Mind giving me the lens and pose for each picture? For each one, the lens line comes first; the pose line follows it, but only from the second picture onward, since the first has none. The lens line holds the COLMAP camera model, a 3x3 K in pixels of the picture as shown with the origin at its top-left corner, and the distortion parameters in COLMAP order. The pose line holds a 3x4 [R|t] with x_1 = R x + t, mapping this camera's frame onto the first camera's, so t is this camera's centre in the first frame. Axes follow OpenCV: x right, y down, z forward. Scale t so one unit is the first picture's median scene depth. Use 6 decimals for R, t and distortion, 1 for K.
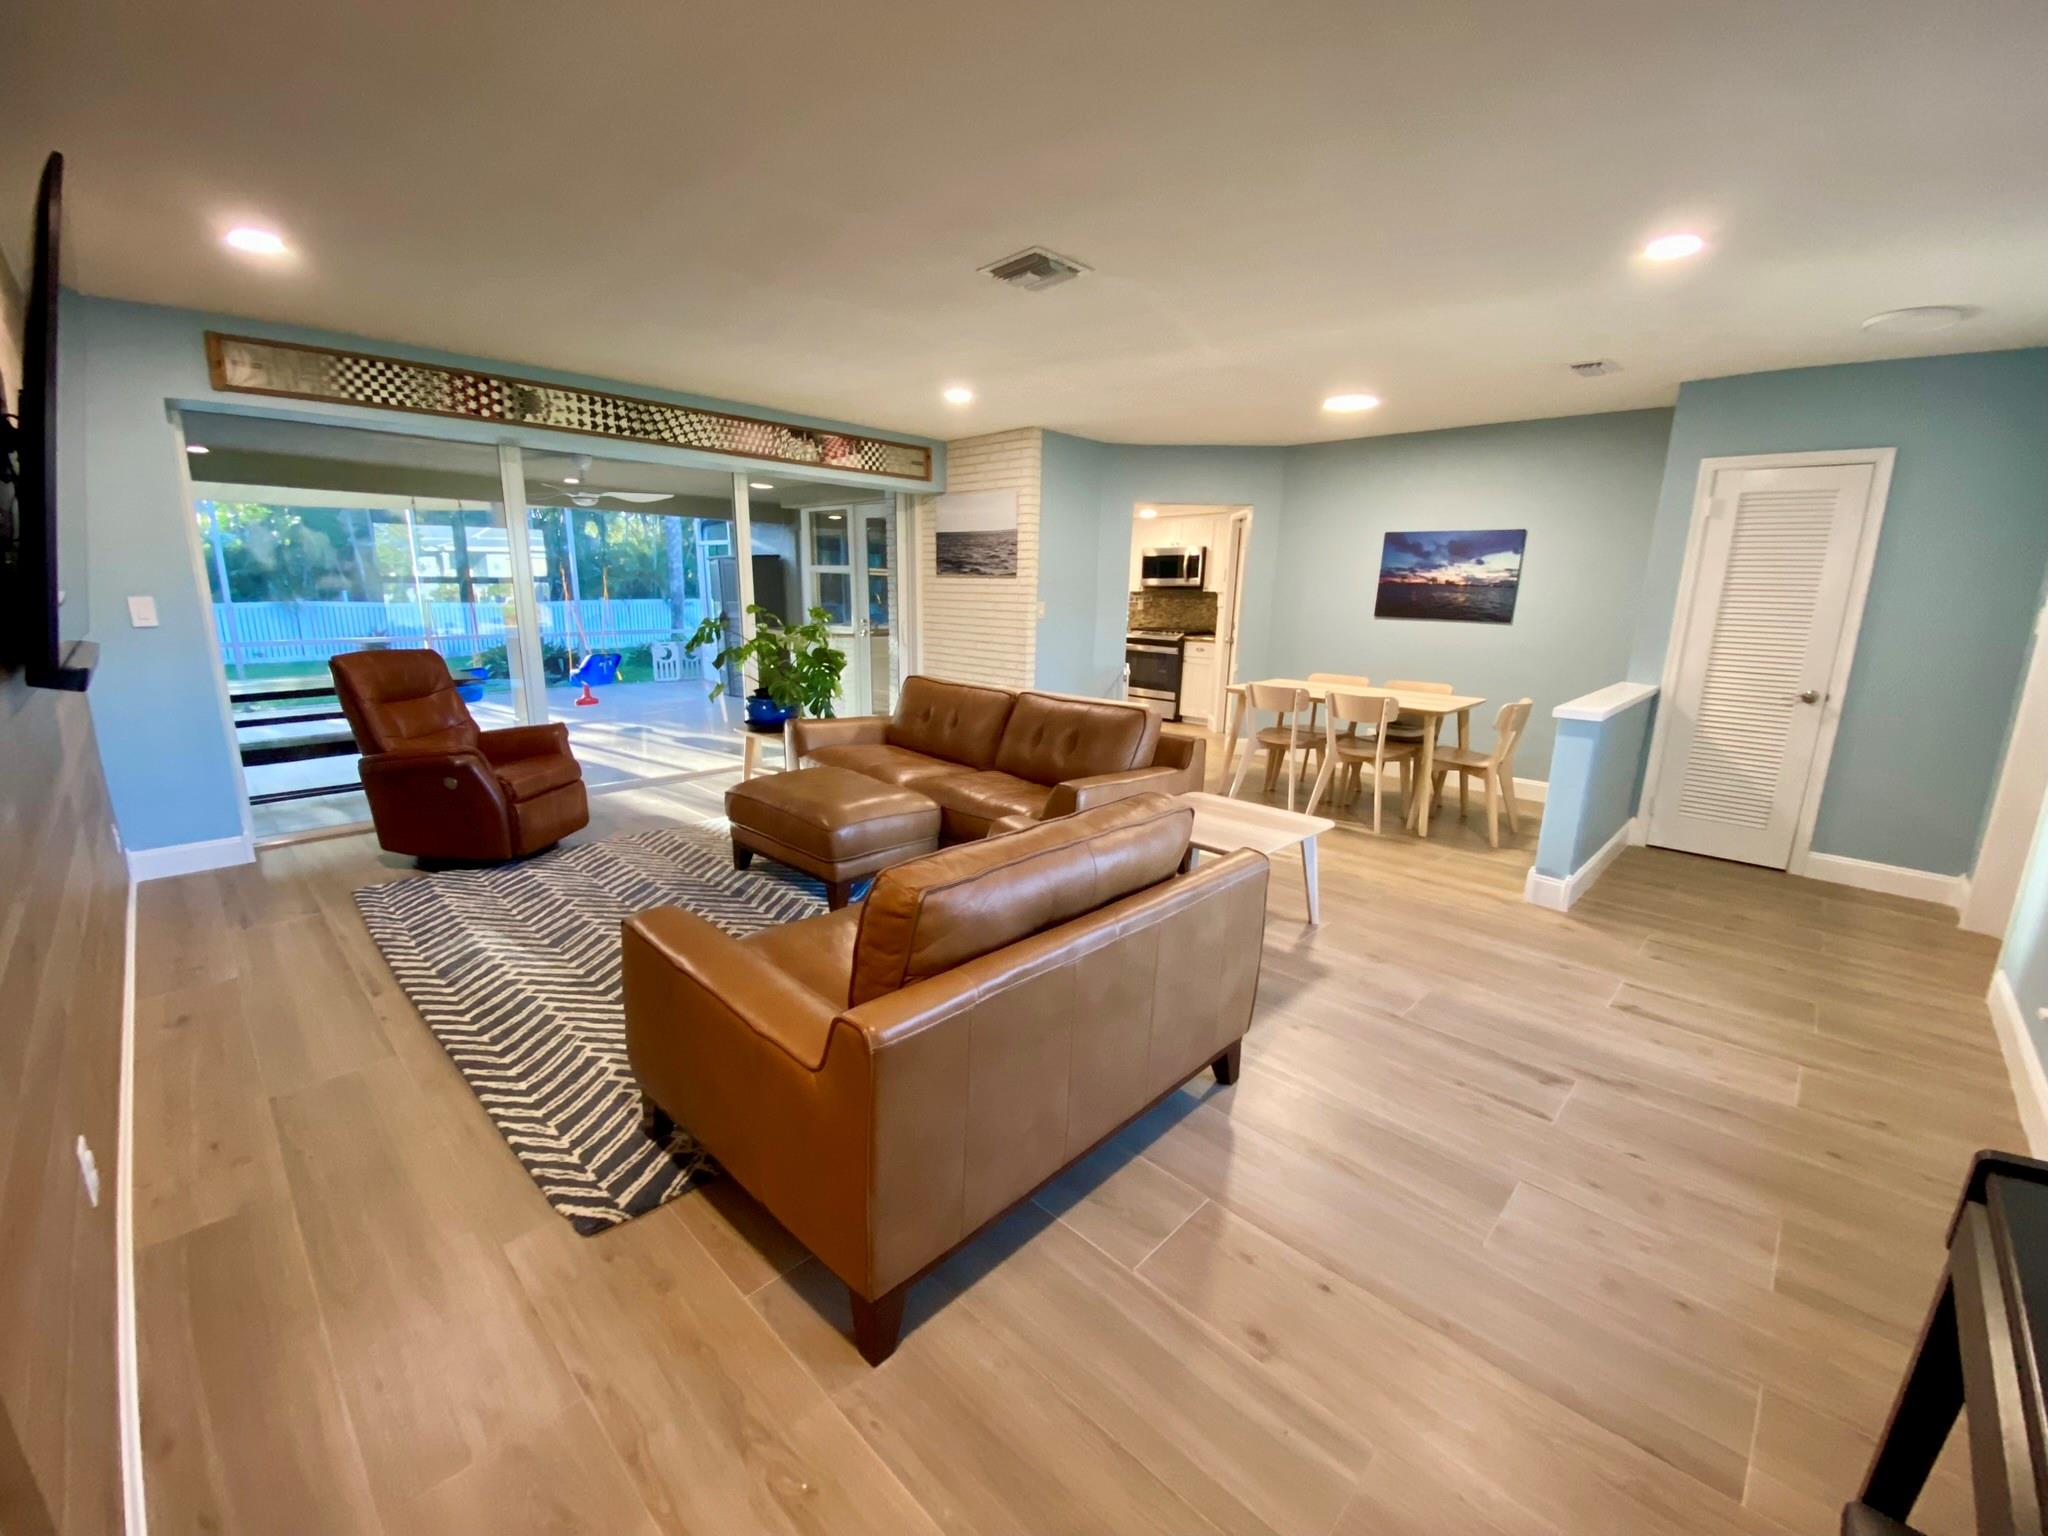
lens RADIAL K [[836.0, 0, 1023.2], [0, 836.0, 785.7], [0, 0, 1]] dist [0.002884, -0.016156]
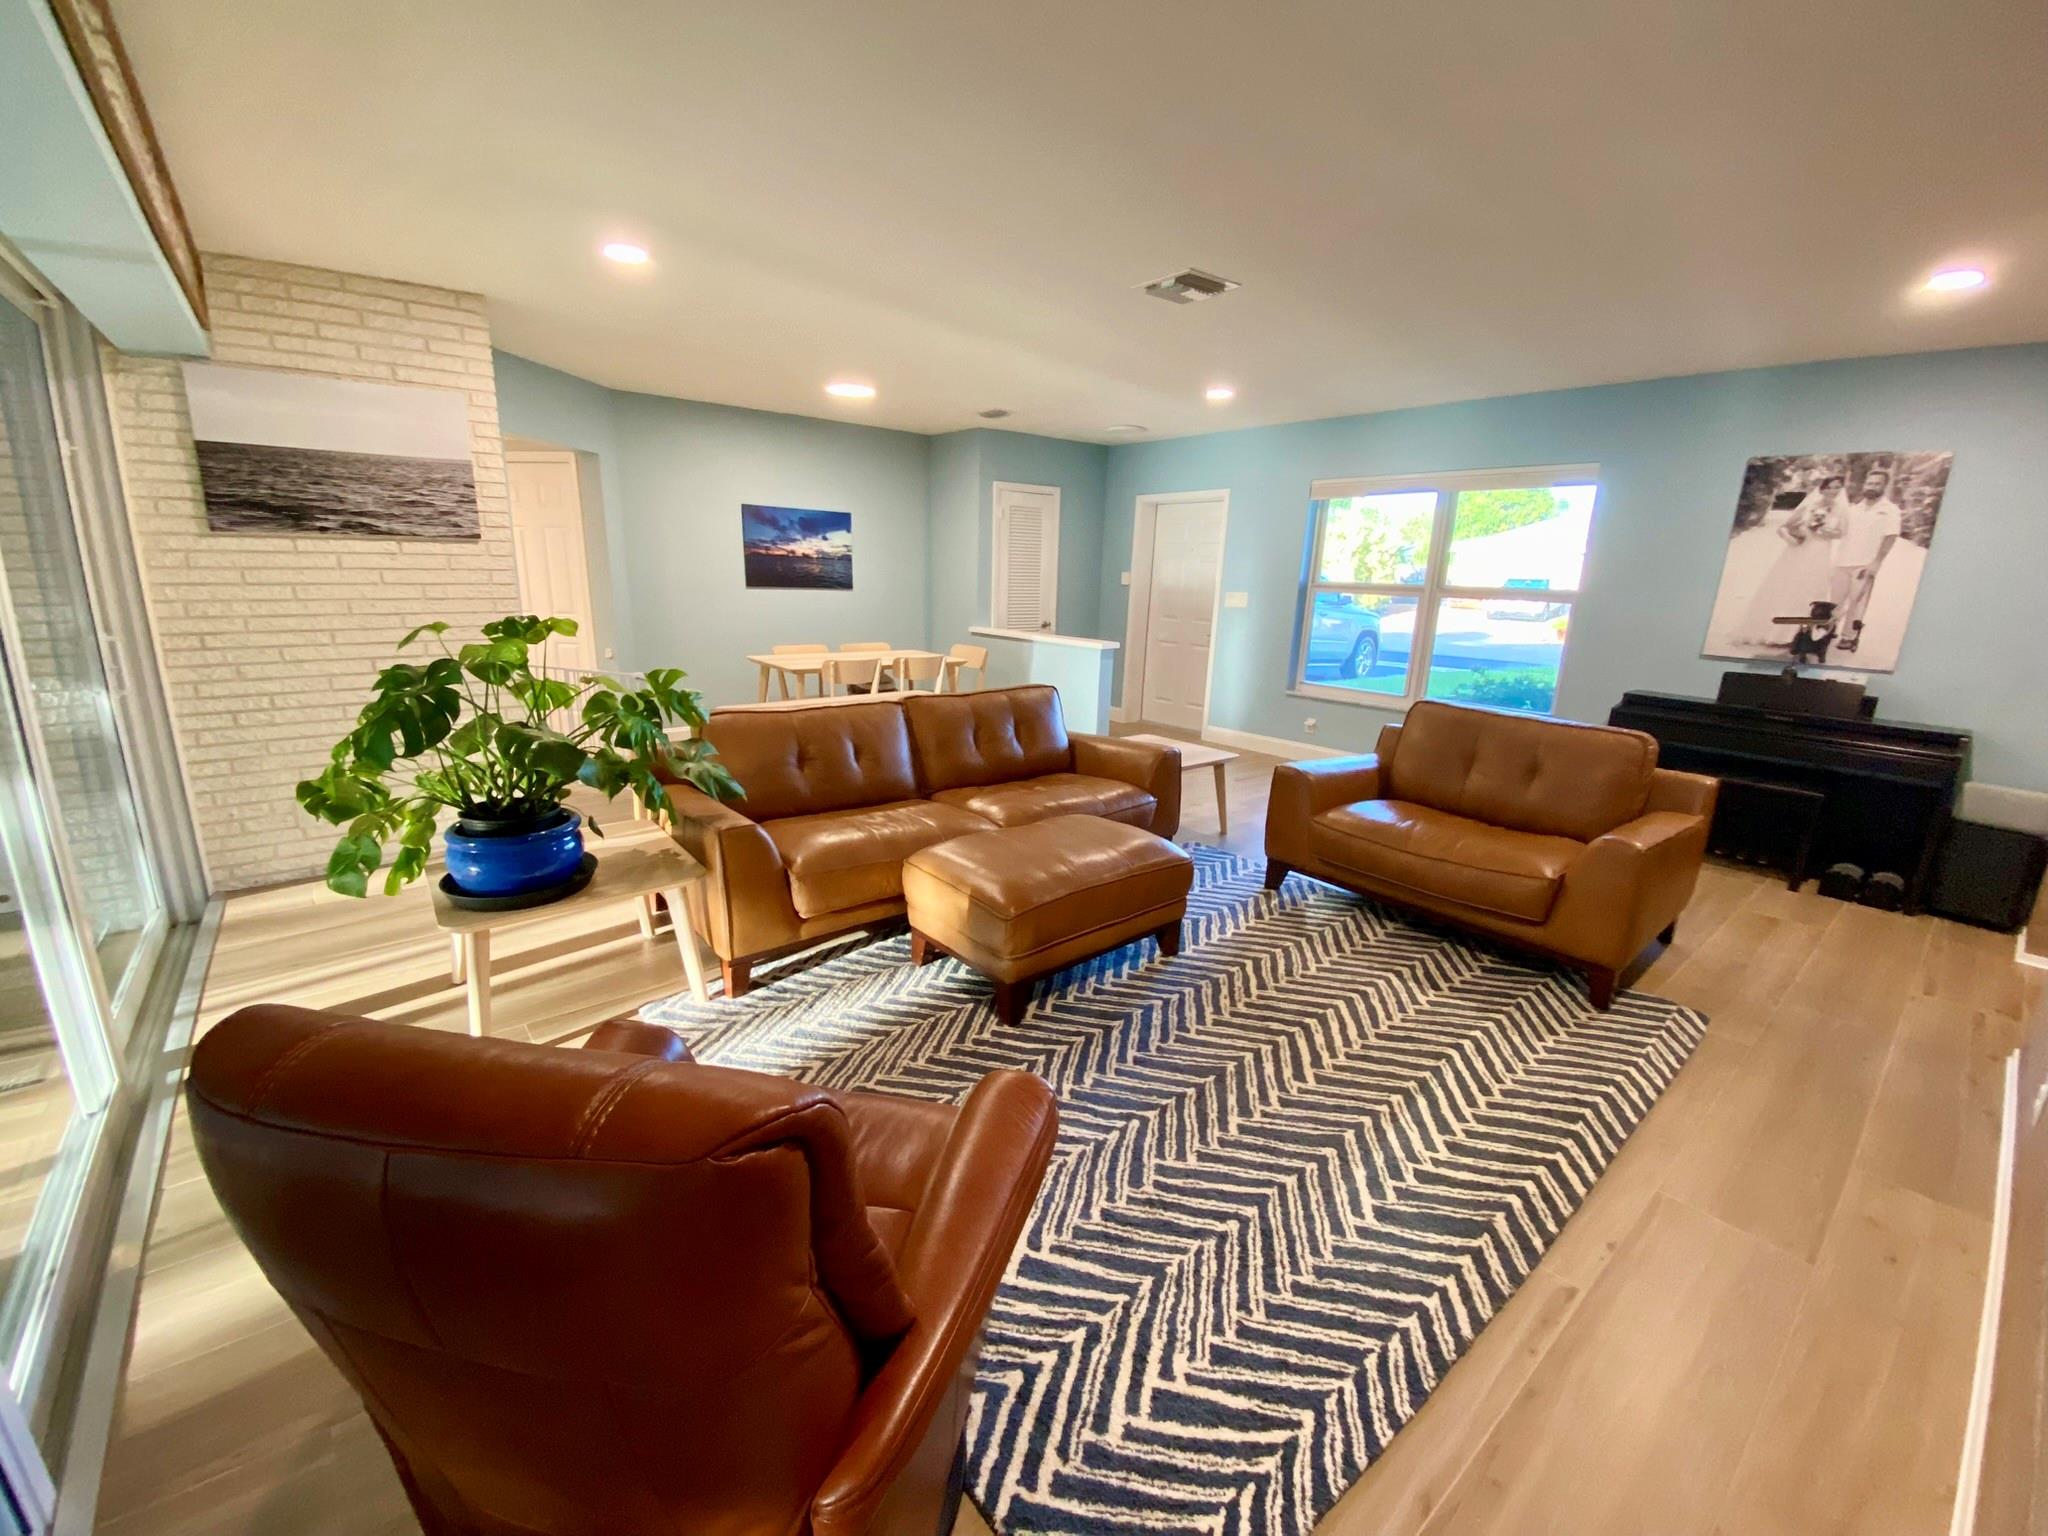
lens RADIAL K [[836.0, 0, 1023.2], [0, 836.0, 785.7], [0, 0, 1]] dist [0.002884, -0.016156]
pose [[0.108161, -0.261970, 0.958996, -0.823137], [0.201154, 0.950468, 0.236954, -0.204837], [-0.973570, 0.167277, 0.155500, 0.777322]]
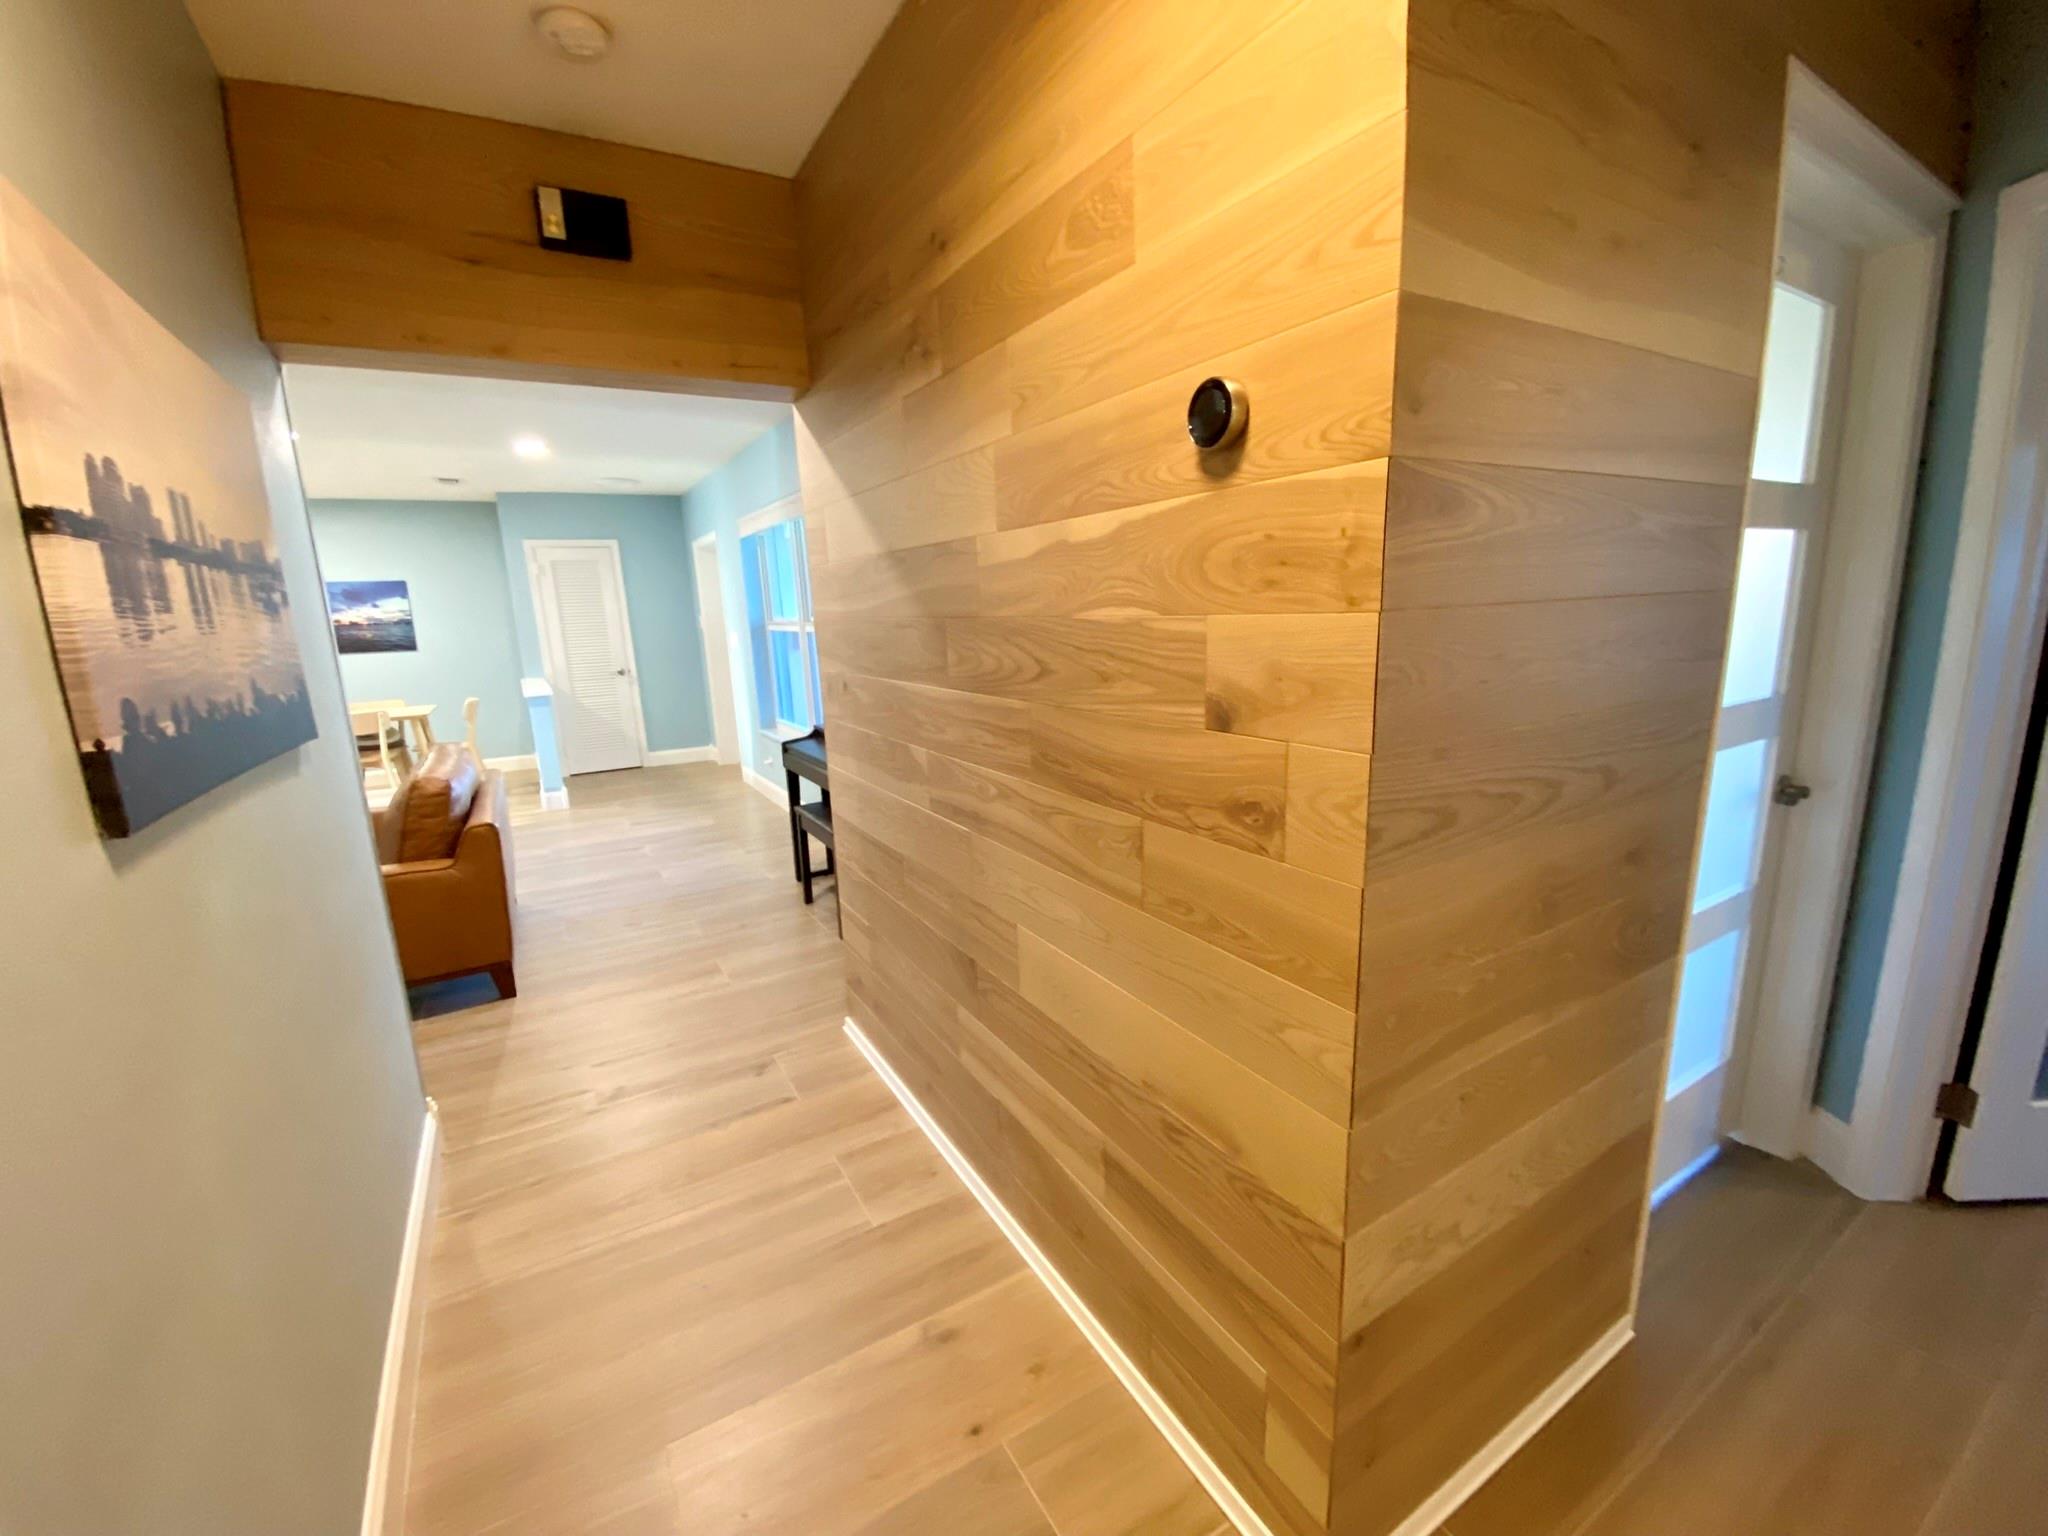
lens RADIAL K [[836.0, 0, 1023.2], [0, 836.0, 785.7], [0, 0, 1]] dist [0.002884, -0.016156]
pose [[0.259414, -0.237238, 0.936174, -0.584871], [0.264418, 0.949766, 0.167413, 0.055943], [-0.928864, 0.204112, 0.309113, -0.335623]]
